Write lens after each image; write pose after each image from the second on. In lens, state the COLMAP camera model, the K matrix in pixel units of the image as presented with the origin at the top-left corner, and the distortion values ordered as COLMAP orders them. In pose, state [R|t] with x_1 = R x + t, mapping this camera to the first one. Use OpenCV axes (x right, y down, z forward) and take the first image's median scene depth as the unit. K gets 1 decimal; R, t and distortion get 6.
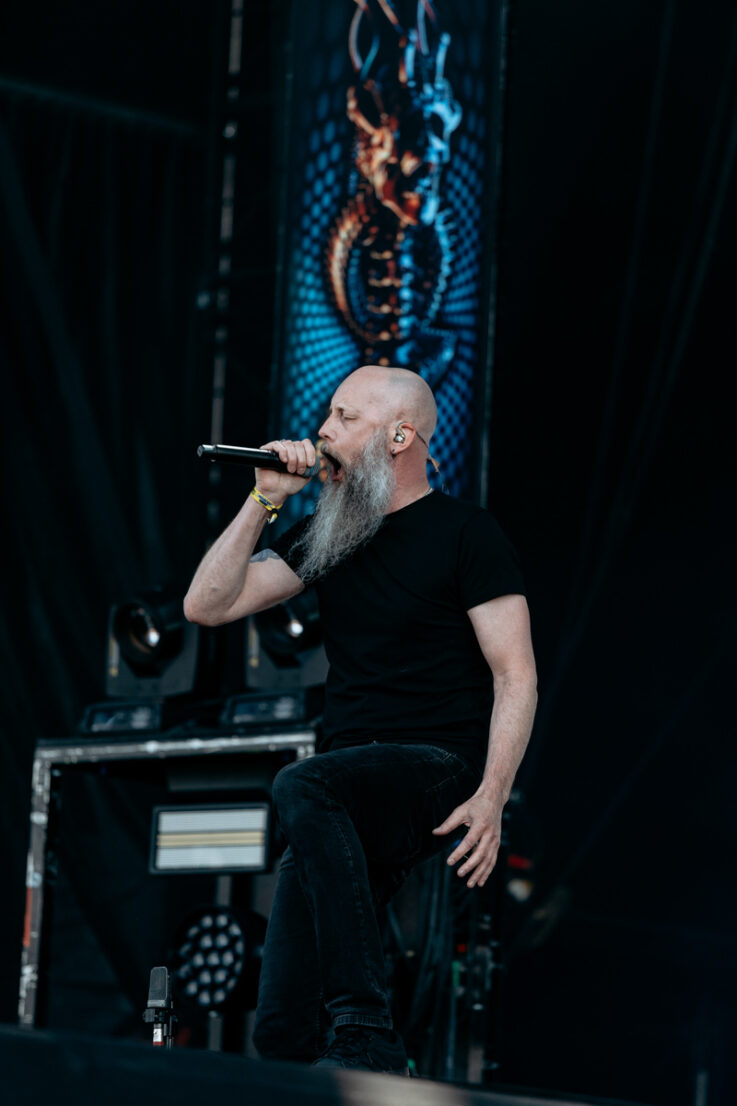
lens RADIAL K [[4005.4, 0, 368.5], [0, 4005.4, 553.0], [0, 0, 1]] dist [-0.265978, 0.000000]
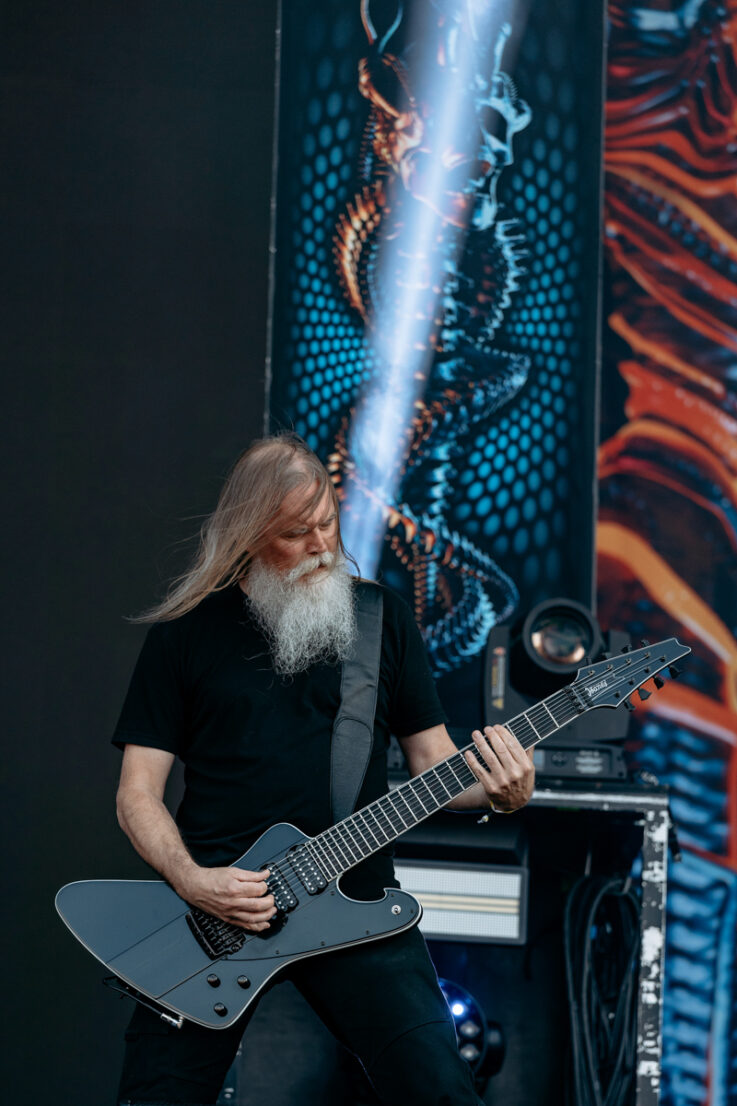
lens RADIAL K [[4252.4, 0, 368.5], [0, 4252.4, 553.0], [0, 0, 1]] dist [-0.181946, 0.000000]
pose [[0.840364, 0.127281, 0.526865, -0.497423], [-0.115960, 0.991750, -0.054630, 0.044066], [-0.529472, -0.015186, 0.848191, 0.206820]]
